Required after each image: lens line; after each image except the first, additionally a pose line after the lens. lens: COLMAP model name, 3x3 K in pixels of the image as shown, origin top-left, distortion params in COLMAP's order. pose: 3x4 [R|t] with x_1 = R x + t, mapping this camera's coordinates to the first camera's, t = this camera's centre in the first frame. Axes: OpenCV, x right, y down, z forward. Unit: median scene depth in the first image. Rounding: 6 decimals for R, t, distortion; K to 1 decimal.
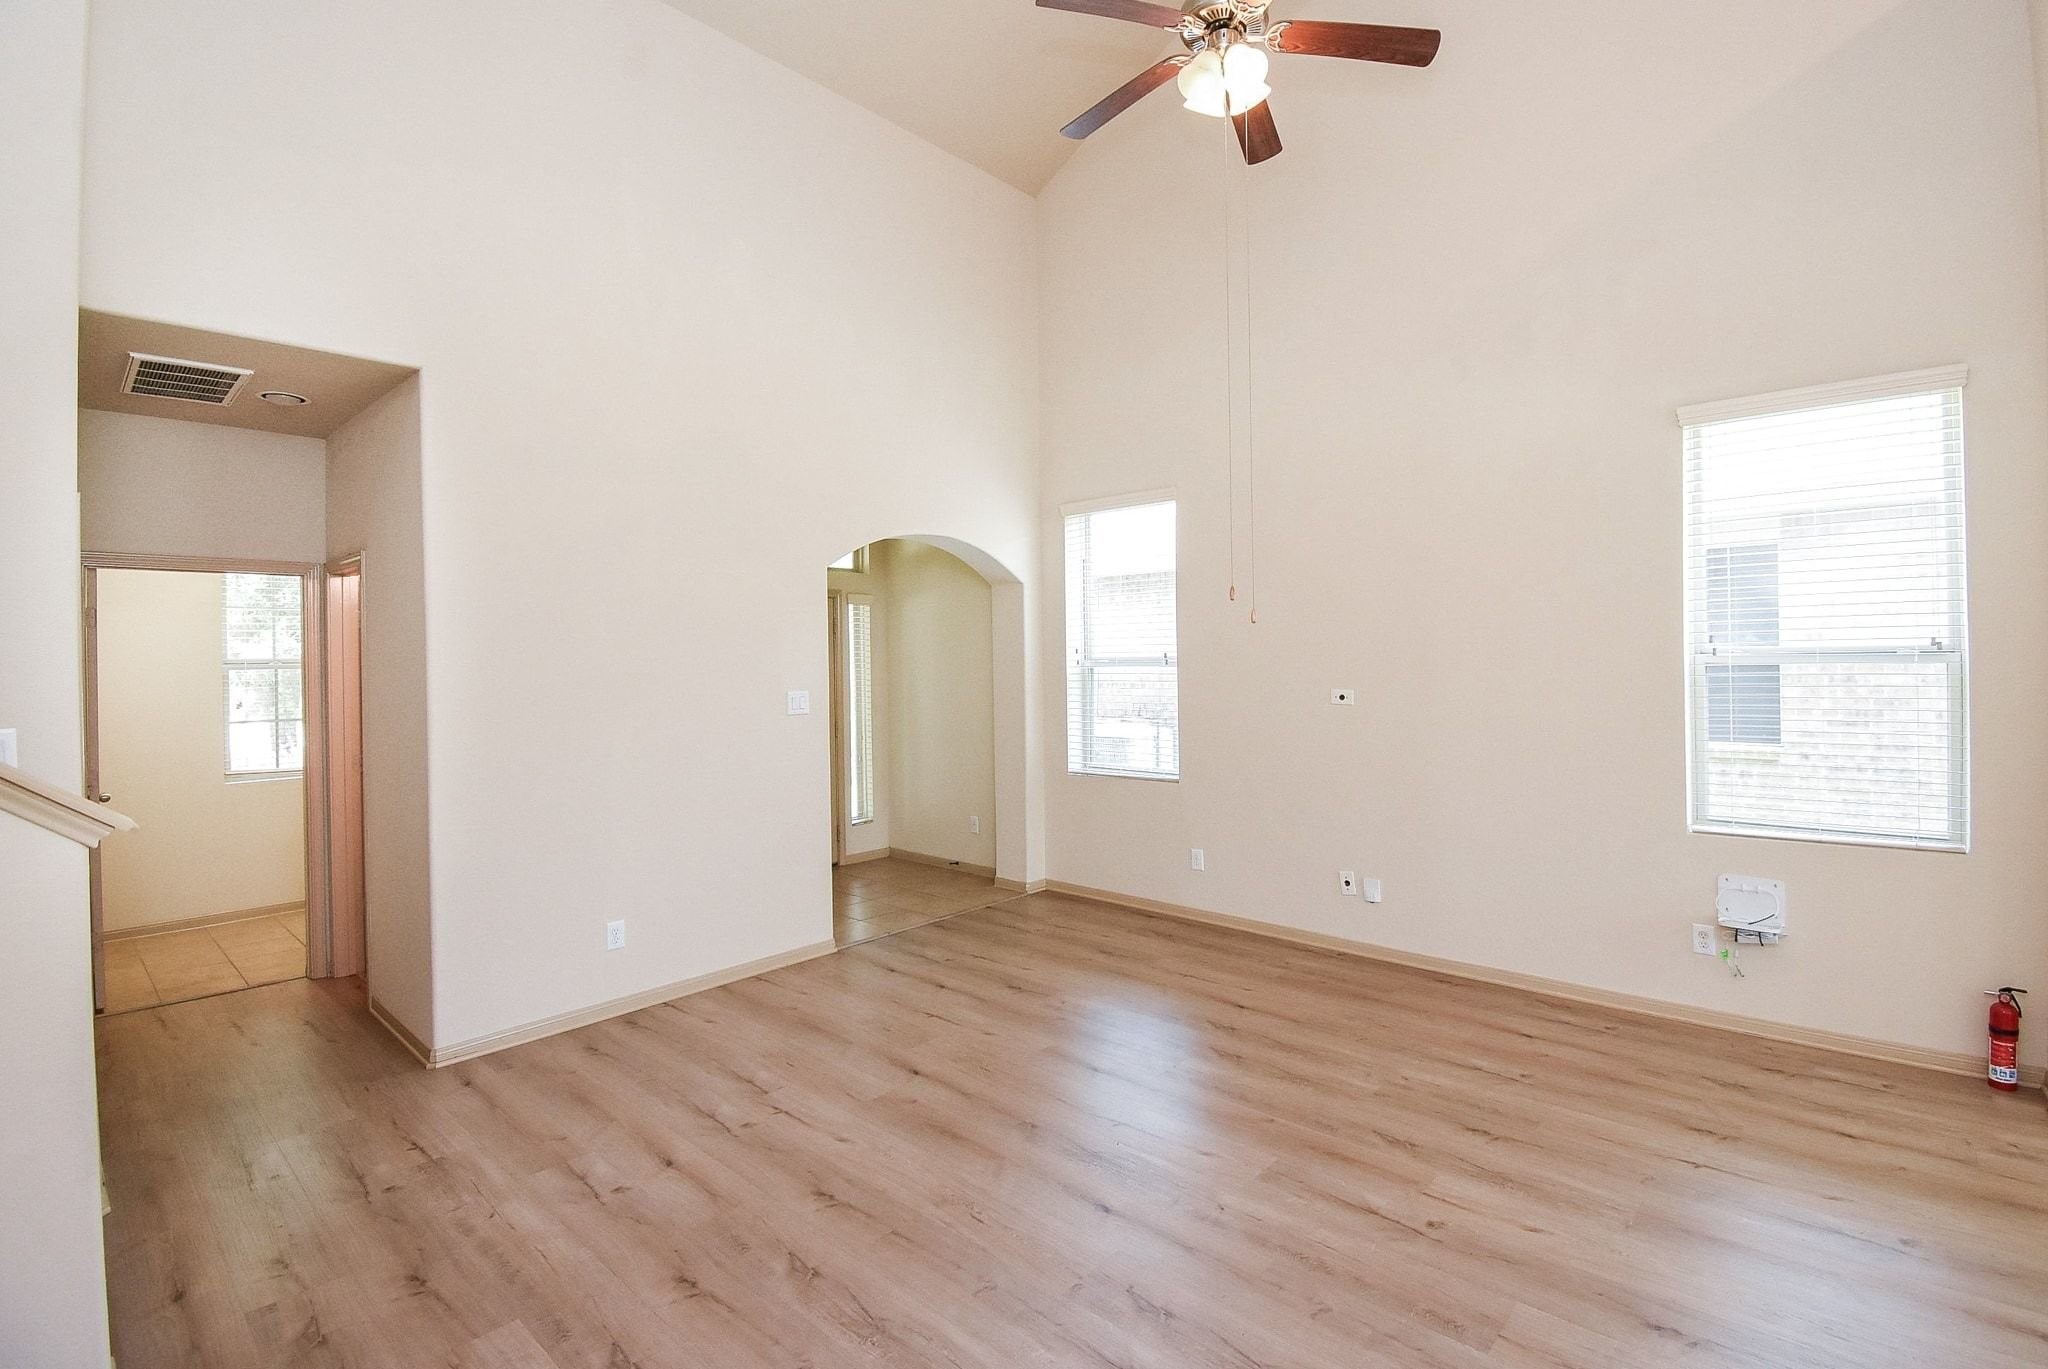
lens RADIAL K [[940.9, 0, 1052.7], [0, 940.9, 659.7], [0, 0, 1]] dist [0.020649, -0.027144]
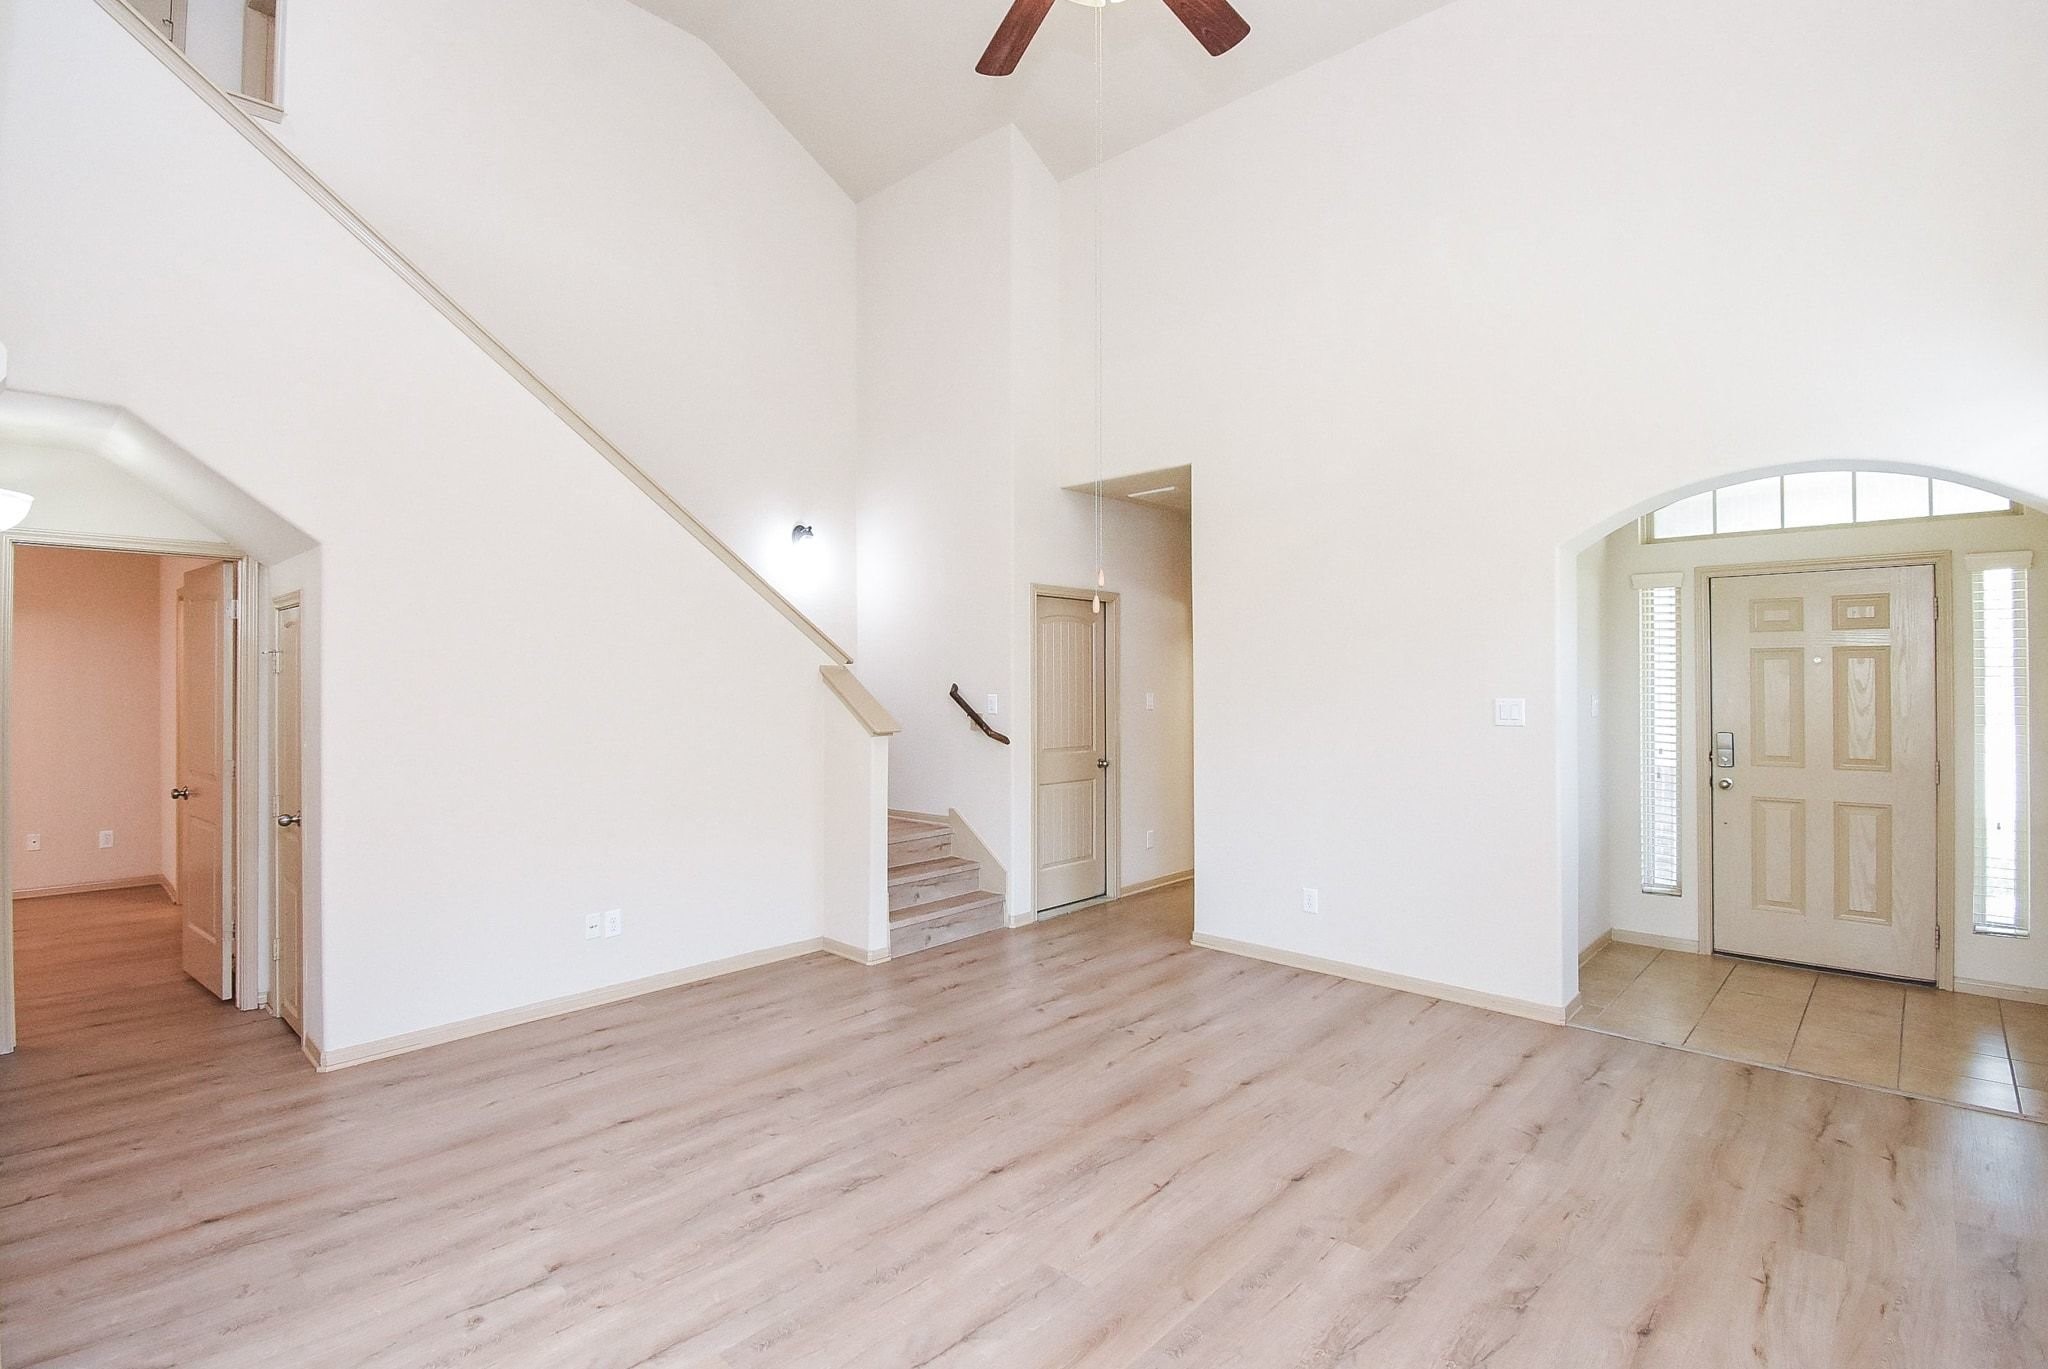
lens RADIAL K [[969.2, 0, 1009.0], [0, 969.2, 665.2], [0, 0, 1]] dist [0.025283, -0.031795]
pose [[-0.040330, -0.002547, -0.999183, 0.823298], [-0.001060, 0.999996, -0.002507, 0.007549], [0.999186, 0.000958, -0.040333, 0.751305]]
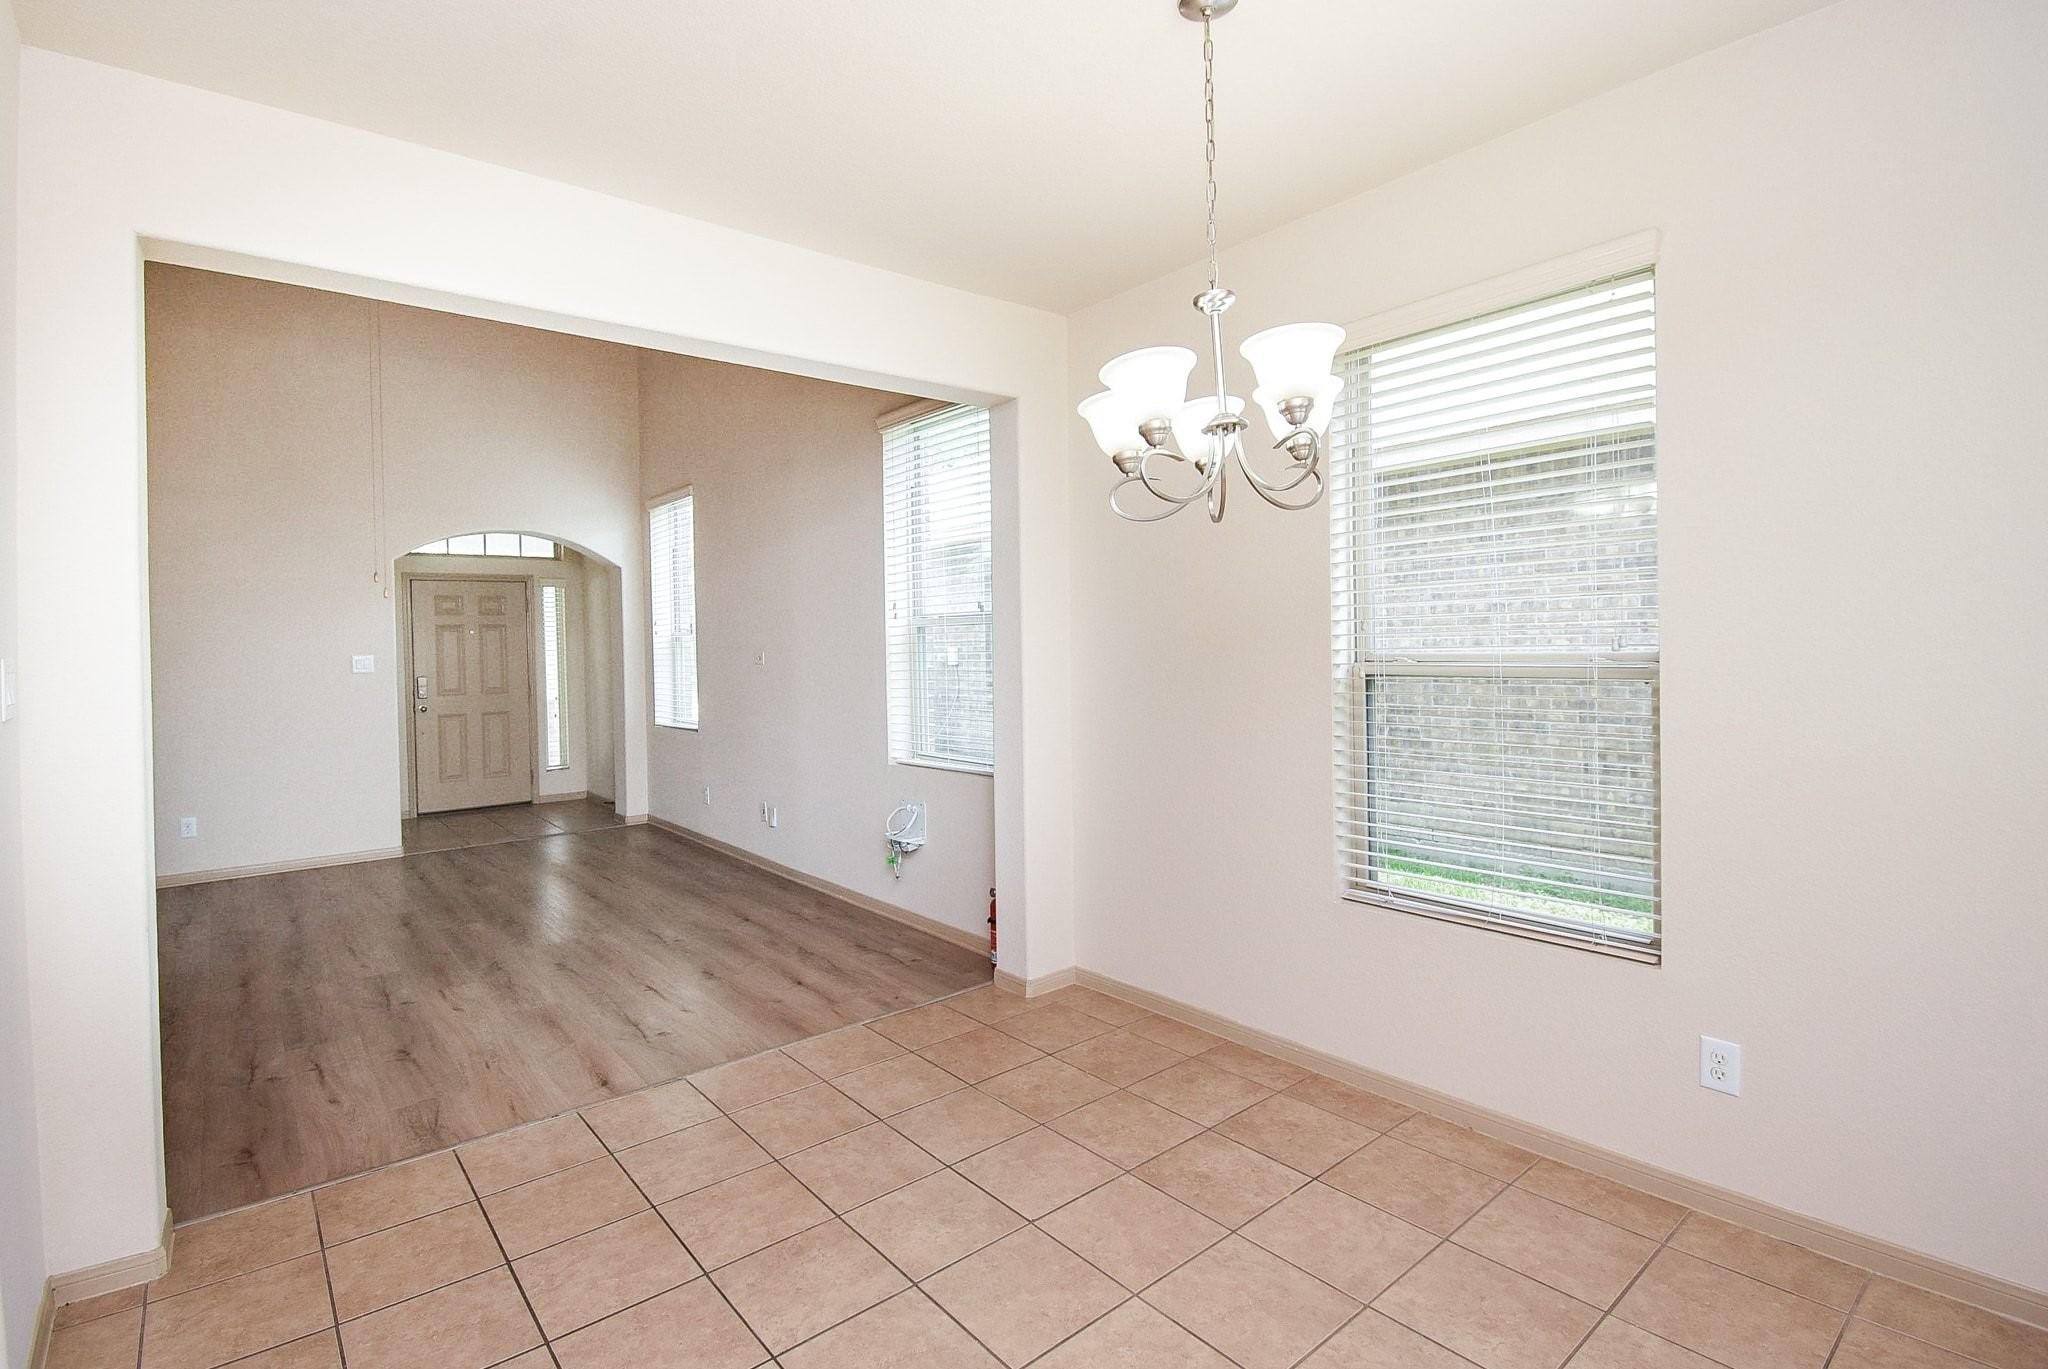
lens RADIAL K [[969.2, 0, 1009.0], [0, 969.2, 665.2], [0, 0, 1]] dist [0.025283, -0.031795]
pose [[0.985409, -0.001314, -0.170200, 1.093401], [0.005520, 0.999691, 0.024236, 0.025013], [0.170115, -0.024822, 0.985111, -0.227104]]
